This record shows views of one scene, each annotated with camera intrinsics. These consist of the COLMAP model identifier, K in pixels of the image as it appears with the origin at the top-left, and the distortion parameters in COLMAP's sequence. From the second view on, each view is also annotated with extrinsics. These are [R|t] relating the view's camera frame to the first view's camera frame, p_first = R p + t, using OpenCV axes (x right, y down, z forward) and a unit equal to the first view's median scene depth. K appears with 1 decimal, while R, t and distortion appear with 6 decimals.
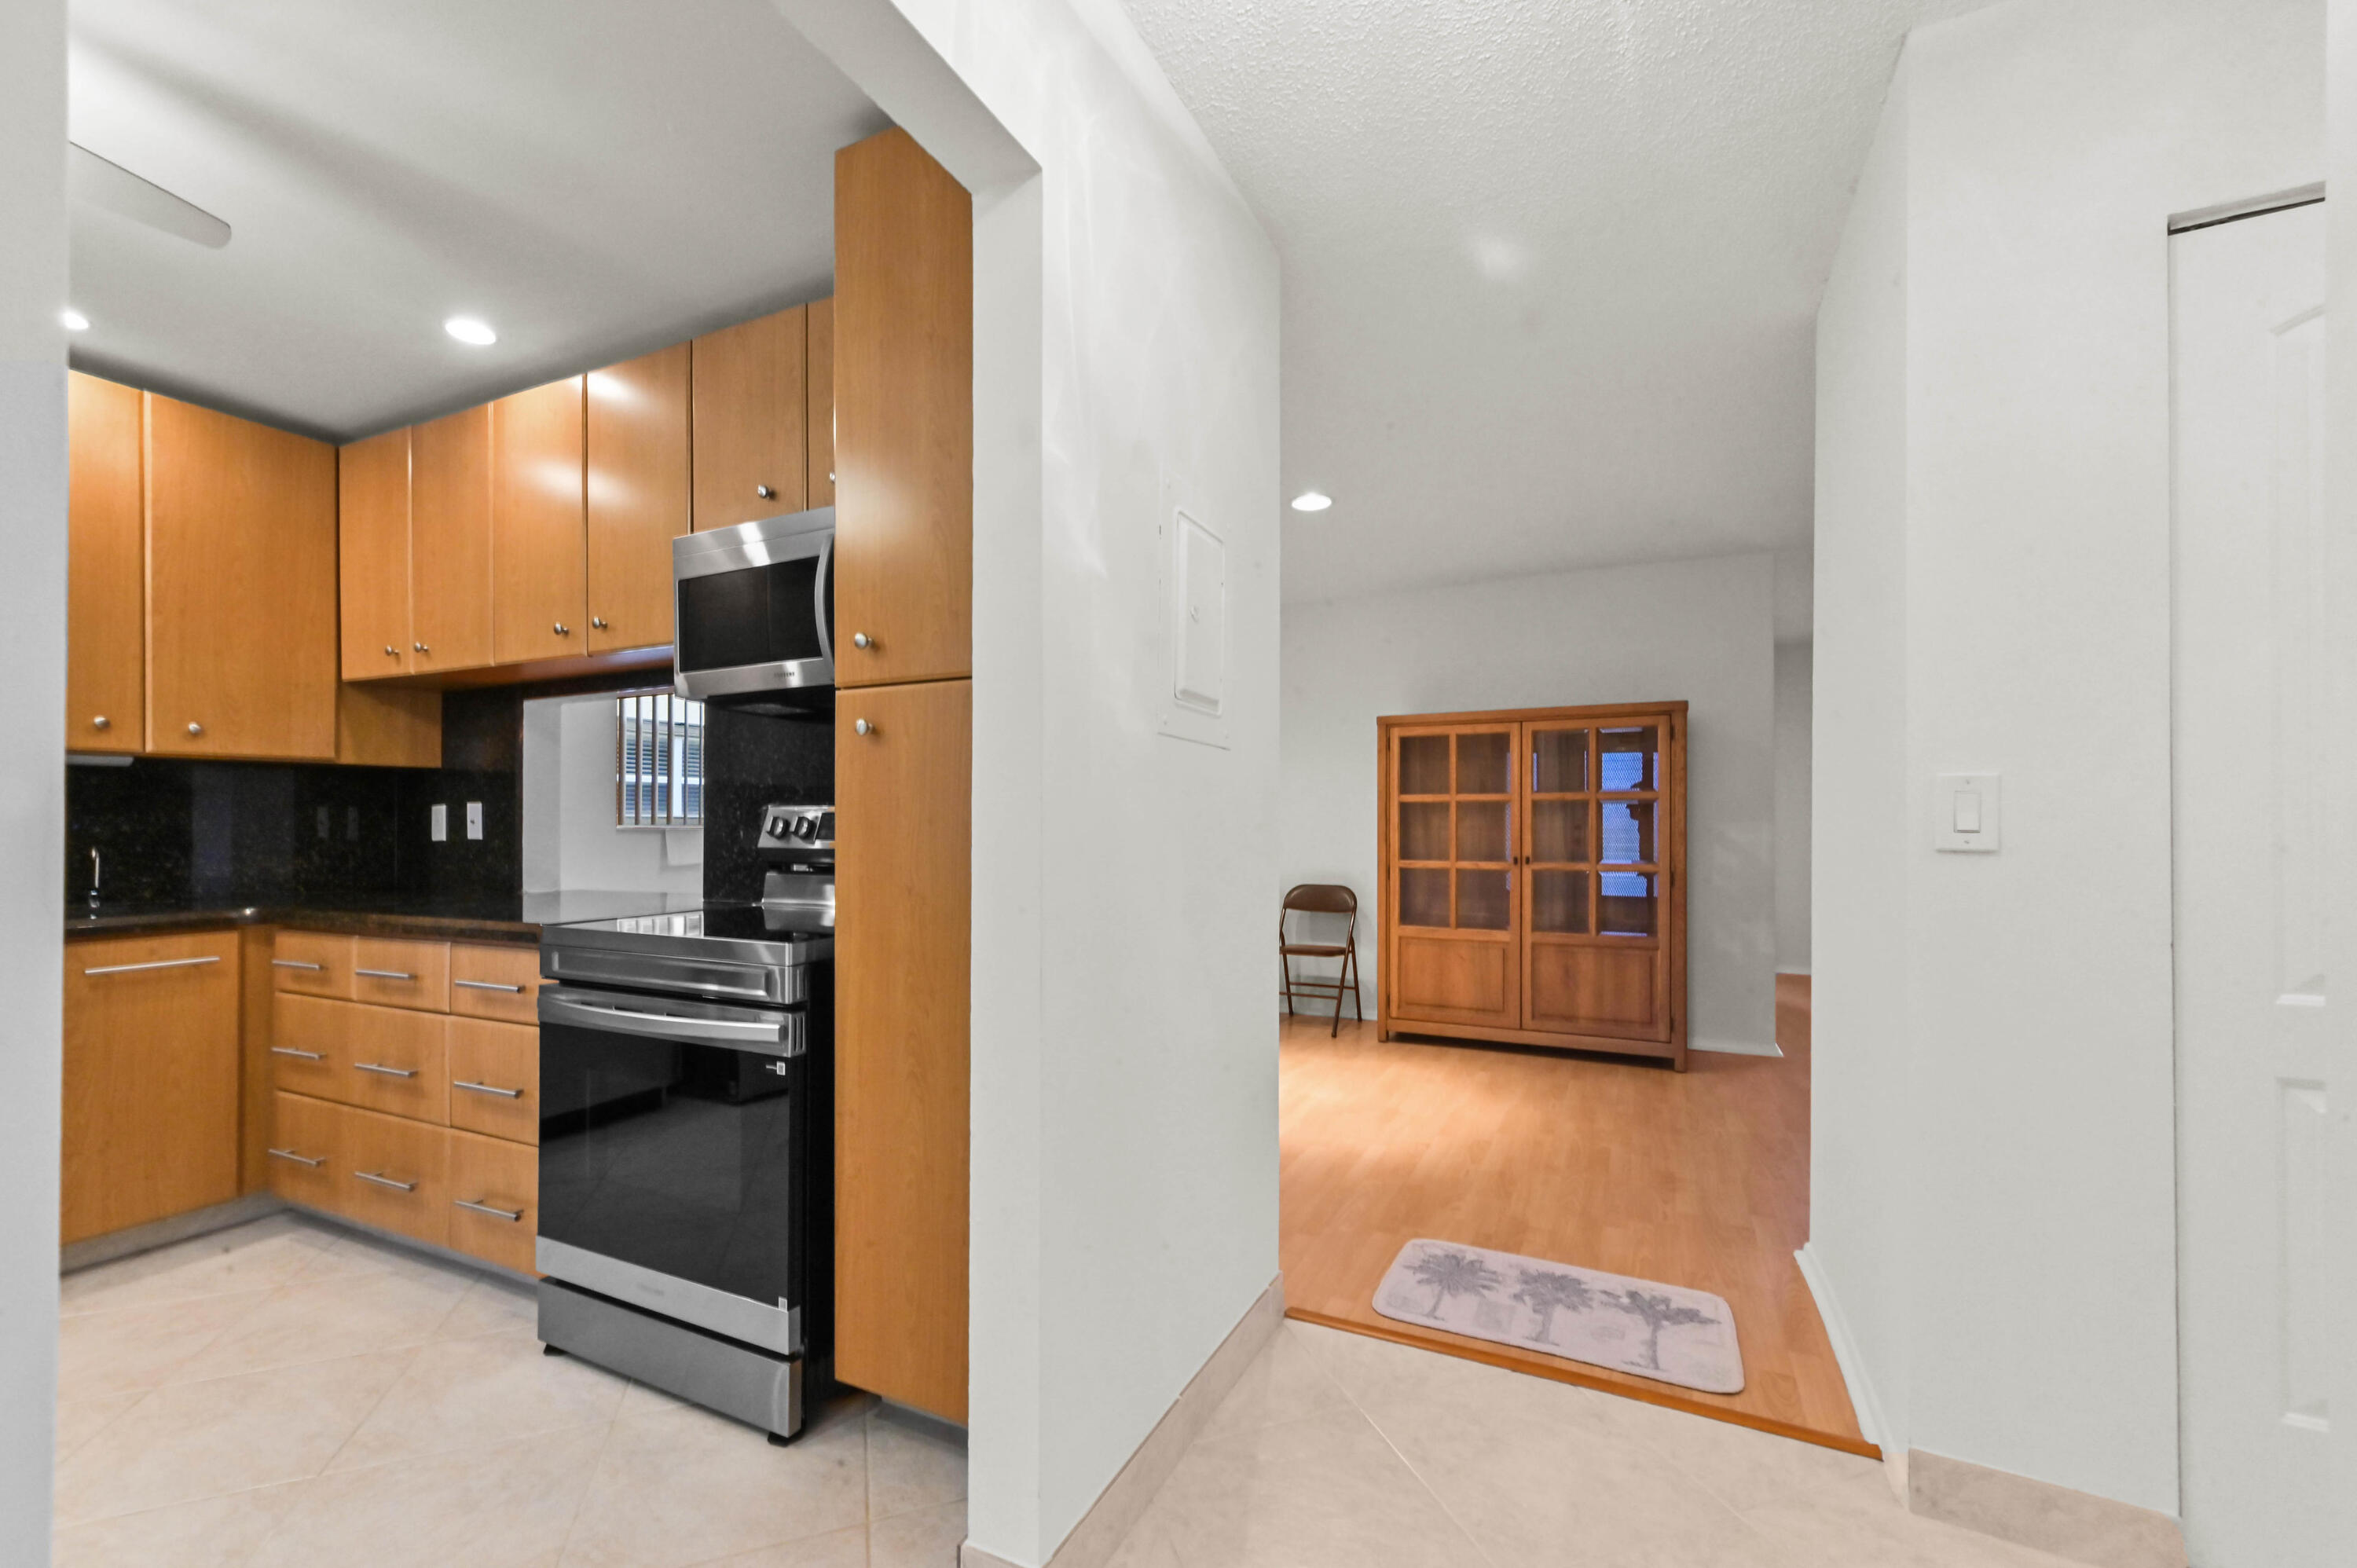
lens RADIAL K [[948.9, 0, 1182.0], [0, 948.9, 826.2], [0, 0, 1]] dist [0.002261, 0.000258]
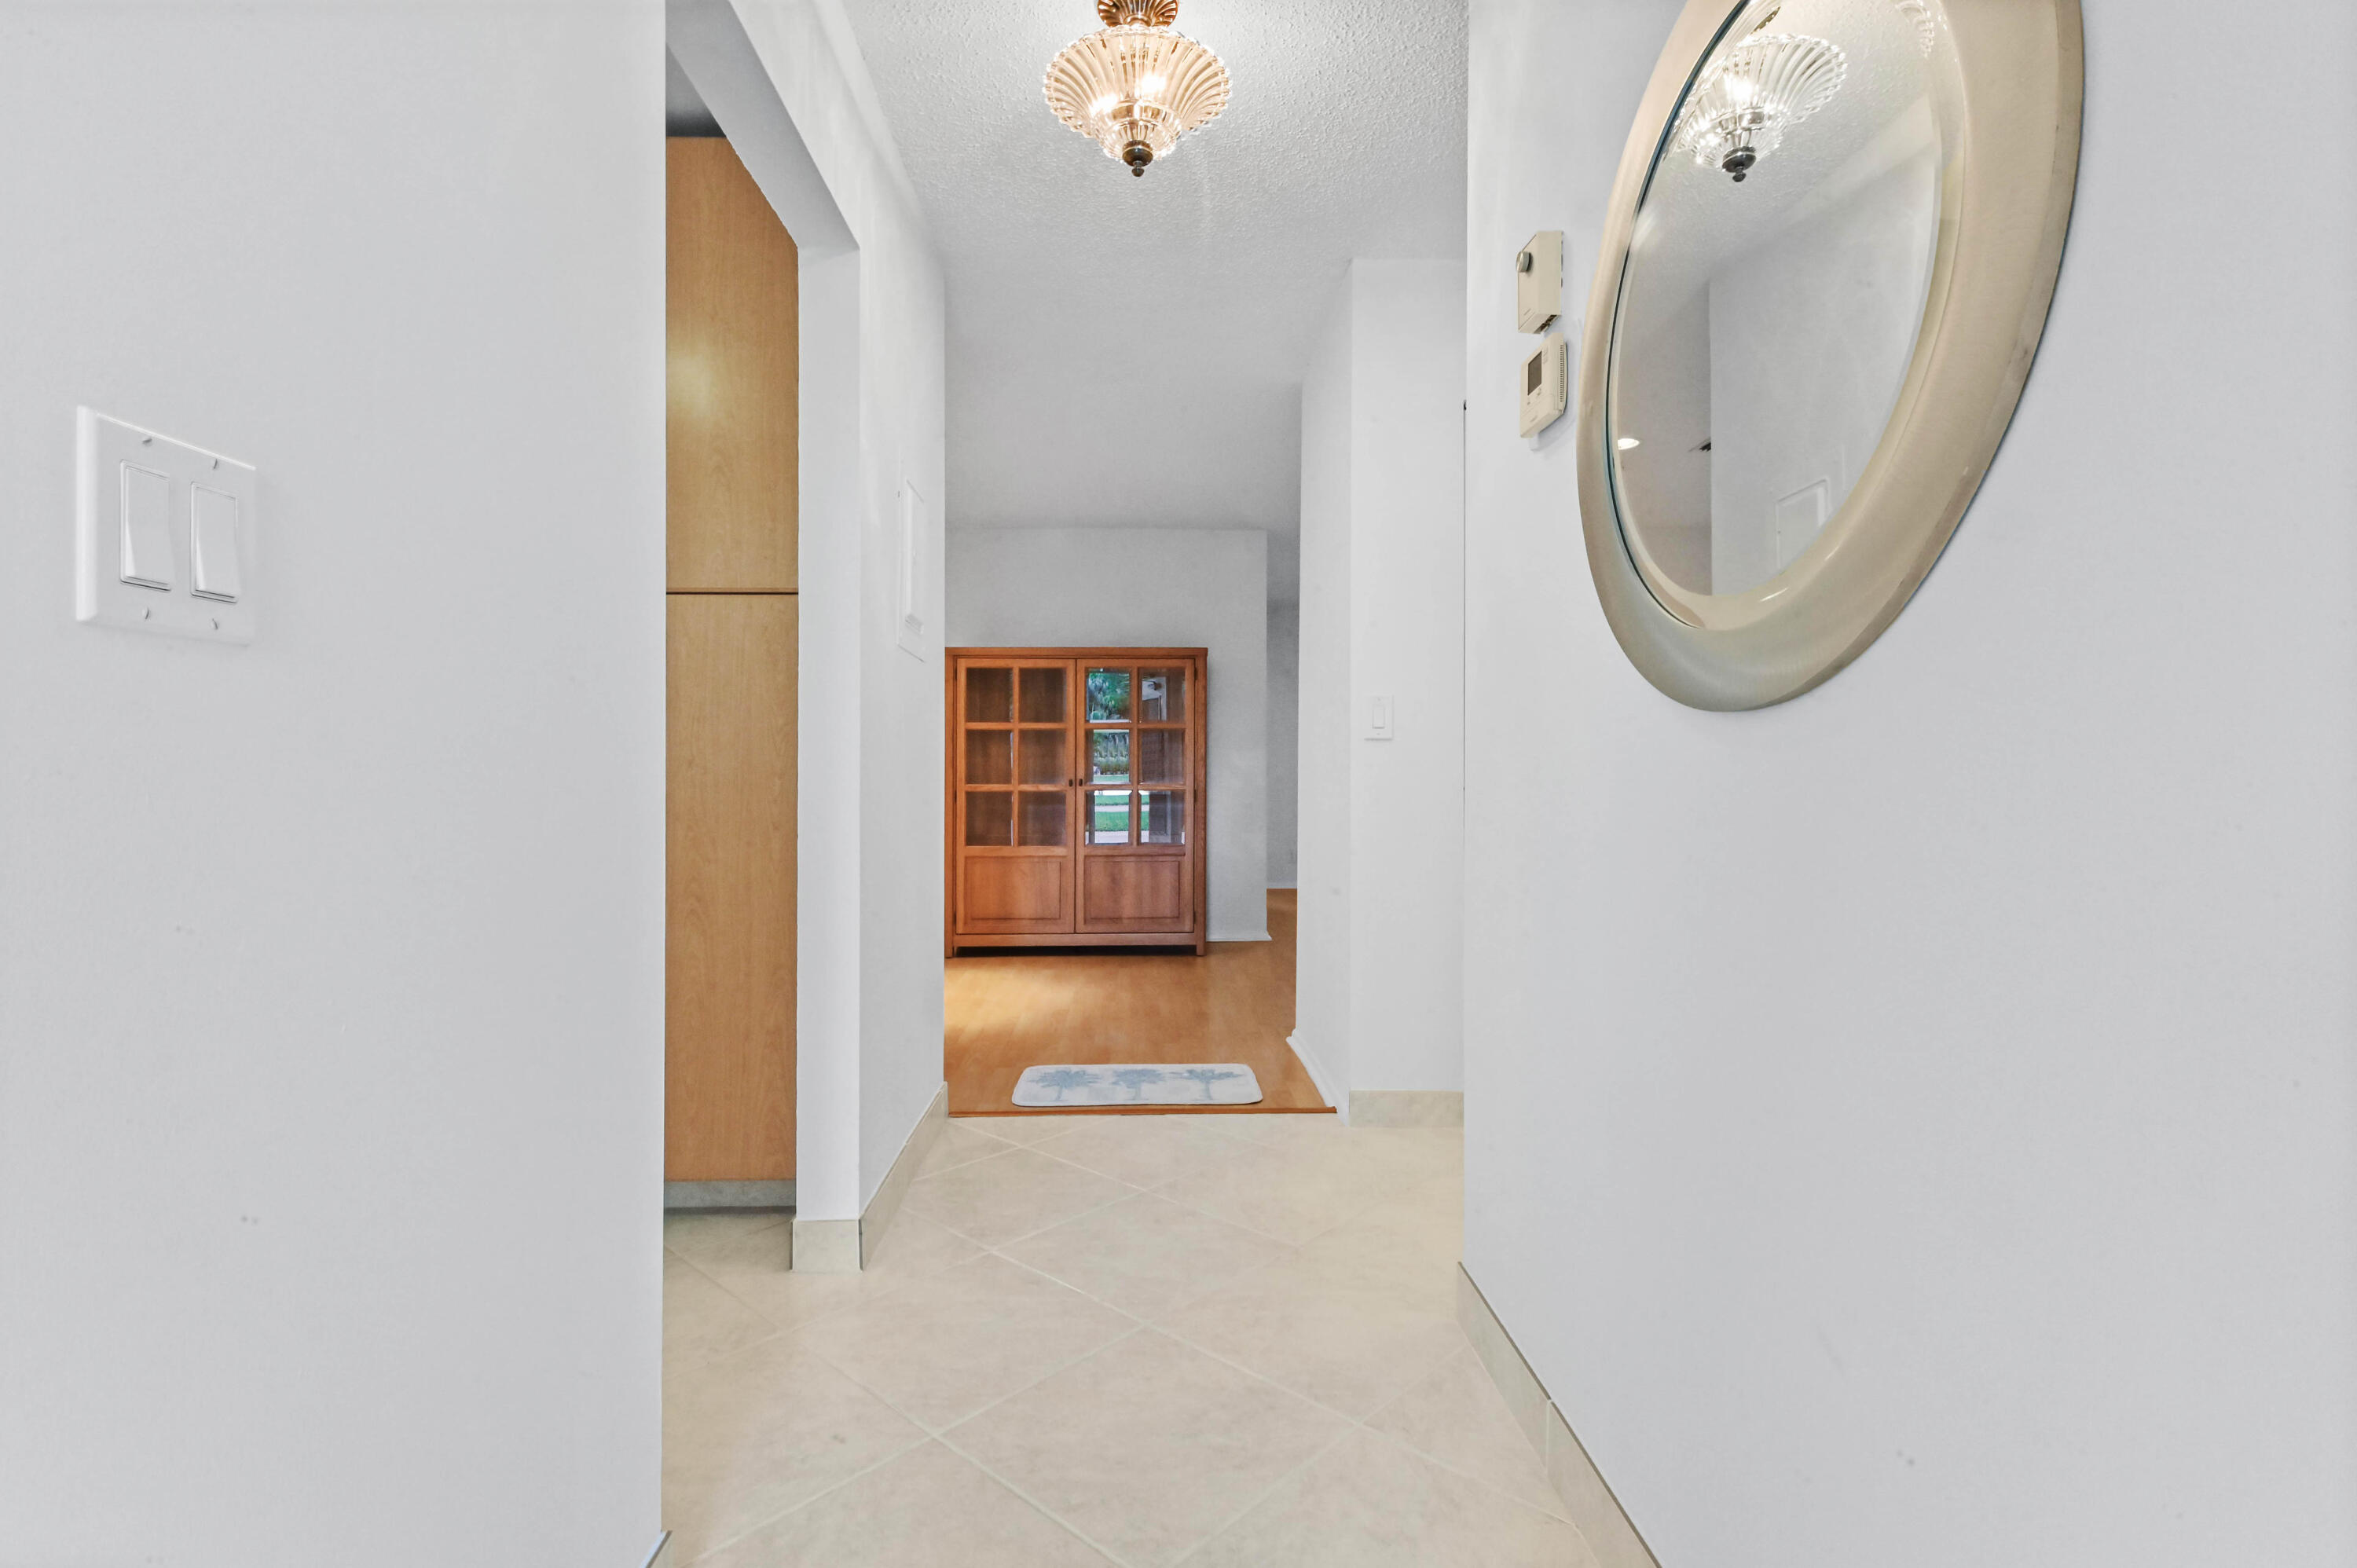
lens RADIAL K [[1123.8, 0, 1117.8], [0, 1123.8, 790.1], [0, 0, 1]] dist [0.000056, 0.000003]
pose [[0.904823, -0.000289, 0.425788, -0.174446], [-0.002632, 0.999977, 0.006271, 0.039137], [-0.425780, -0.006795, 0.904801, -0.238214]]
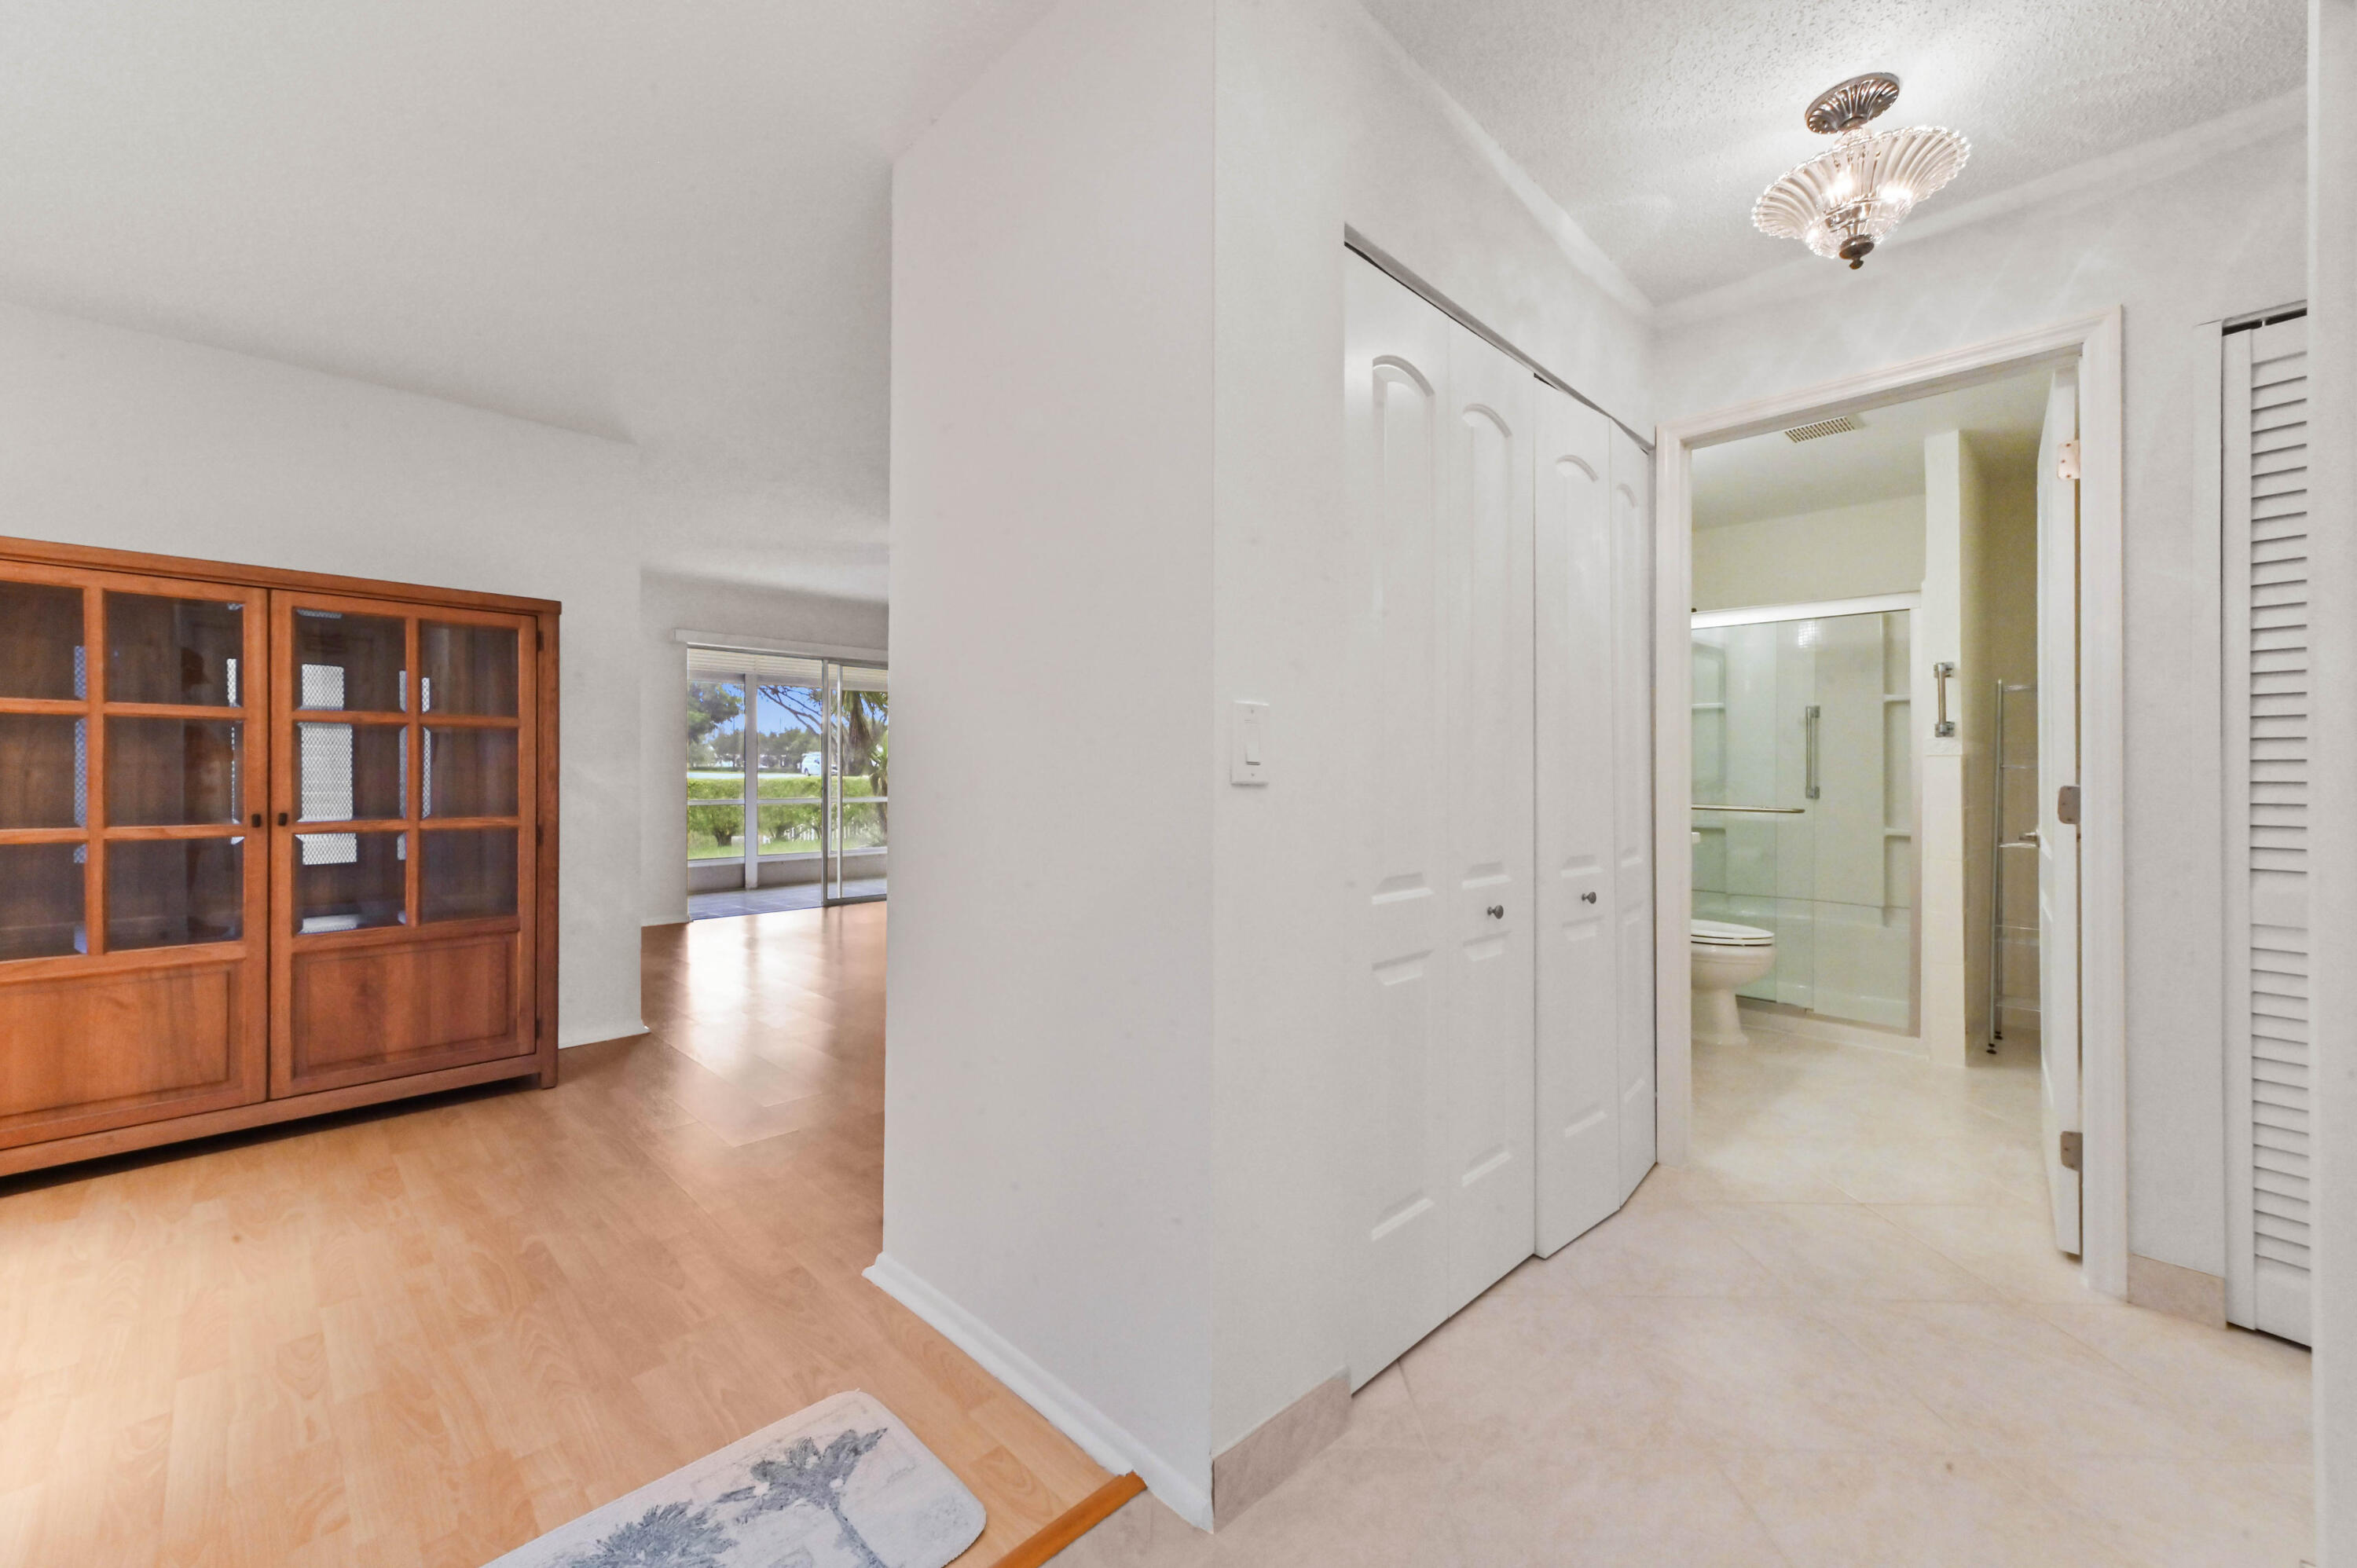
lens RADIAL K [[933.9, 0, 1178.8], [0, 933.9, 779.5], [0, 0, 1]] dist [0.012757, 0.000167]
pose [[0.321451, -0.003891, 0.946918, -0.026256], [-0.002696, 0.999984, 0.005025, 0.006212], [-0.946922, -0.004168, 0.321435, 0.280479]]
